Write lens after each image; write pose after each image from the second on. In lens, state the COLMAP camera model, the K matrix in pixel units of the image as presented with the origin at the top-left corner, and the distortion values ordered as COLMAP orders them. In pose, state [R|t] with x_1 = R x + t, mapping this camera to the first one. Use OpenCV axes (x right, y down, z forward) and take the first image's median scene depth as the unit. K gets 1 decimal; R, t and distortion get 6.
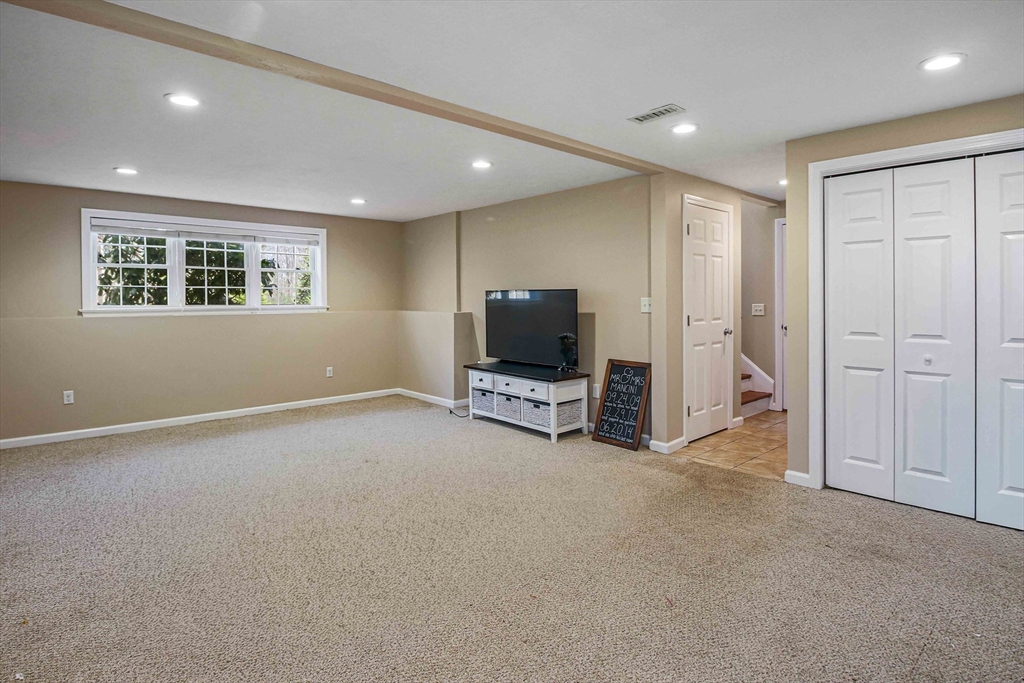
lens RADIAL K [[528.1, 0, 510.8], [0, 528.1, 325.3], [0, 0, 1]] dist [0.001010, -0.012495]
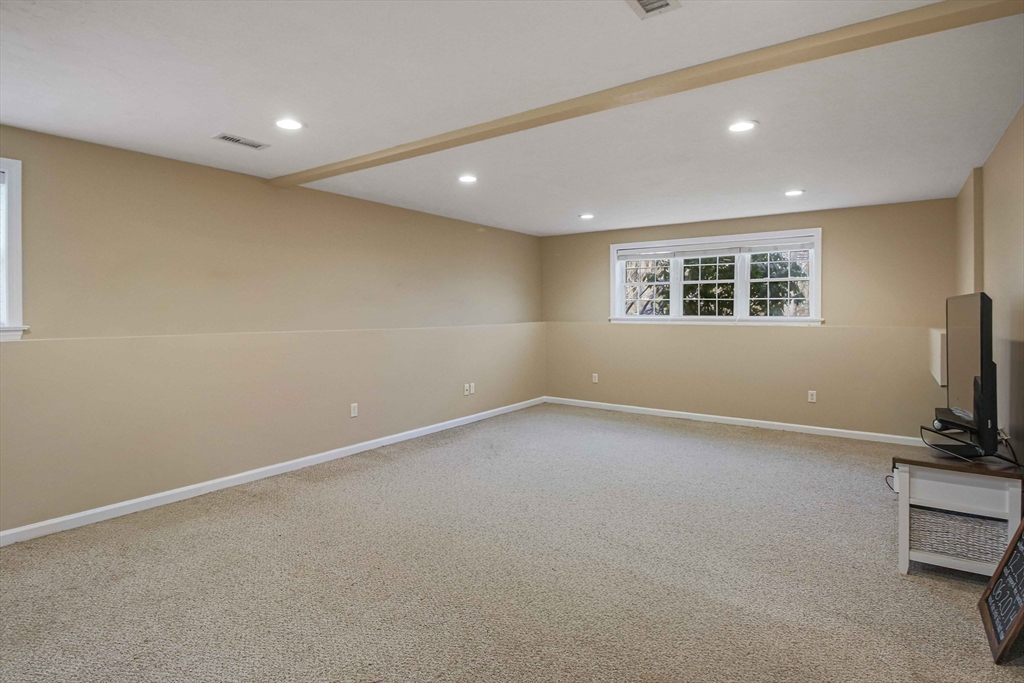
lens RADIAL K [[528.1, 0, 510.8], [0, 528.1, 325.3], [0, 0, 1]] dist [0.001010, -0.012495]
pose [[0.197712, 0.030291, -0.979792, 0.425892], [-0.050843, 0.998494, 0.020610, -0.020423], [0.978941, 0.045741, 0.198954, 0.390065]]
